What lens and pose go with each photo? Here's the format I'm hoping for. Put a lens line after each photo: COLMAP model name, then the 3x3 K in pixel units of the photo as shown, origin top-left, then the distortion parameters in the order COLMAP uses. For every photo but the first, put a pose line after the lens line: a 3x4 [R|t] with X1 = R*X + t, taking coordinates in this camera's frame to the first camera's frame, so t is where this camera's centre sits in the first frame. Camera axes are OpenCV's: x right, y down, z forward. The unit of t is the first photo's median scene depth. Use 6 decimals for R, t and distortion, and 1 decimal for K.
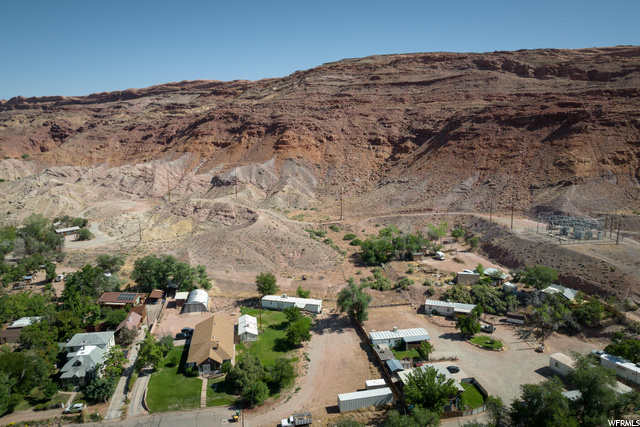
lens RADIAL K [[451.1, 0, 316.4], [0, 451.1, 214.7], [0, 0, 1]] dist [-0.036987, -0.001672]
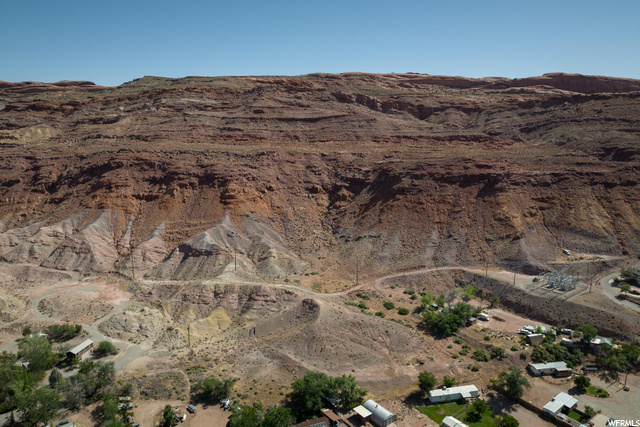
lens RADIAL K [[451.1, 0, 316.2], [0, 451.1, 213.9], [0, 0, 1]] dist [-0.036987, -0.001672]
pose [[0.887150, -0.083103, 0.453938, -0.396659], [0.076228, 0.996529, 0.033460, -0.157497], [-0.455143, 0.004919, 0.890405, 0.042127]]
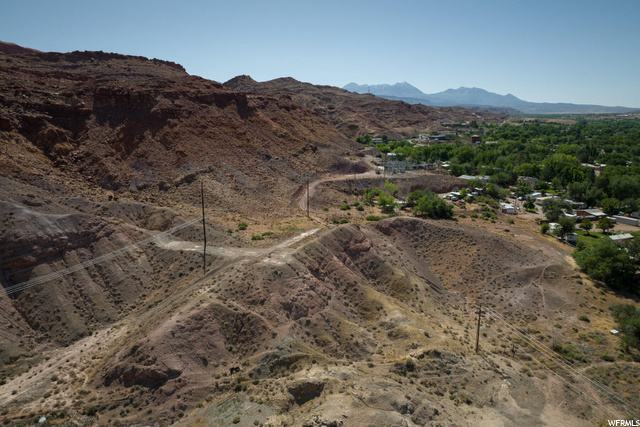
lens RADIAL K [[451.1, 0, 317.3], [0, 451.1, 212.5], [0, 0, 1]] dist [-0.036987, -0.001672]
pose [[-0.193670, -0.181353, 0.964159, -0.511194], [0.189473, 0.957350, 0.218131, -0.119559], [-0.962597, 0.224927, -0.151048, 0.831340]]
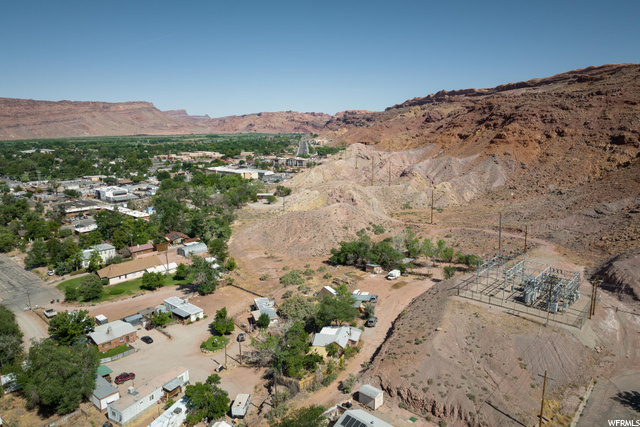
lens RADIAL K [[451.1, 0, 316.1], [0, 451.1, 216.9], [0, 0, 1]] dist [-0.036987, -0.001672]
pose [[0.612146, 0.166584, -0.772999, 0.452560], [-0.147996, 0.984420, 0.094947, -0.039511], [0.776772, 0.056279, 0.627262, 0.203397]]
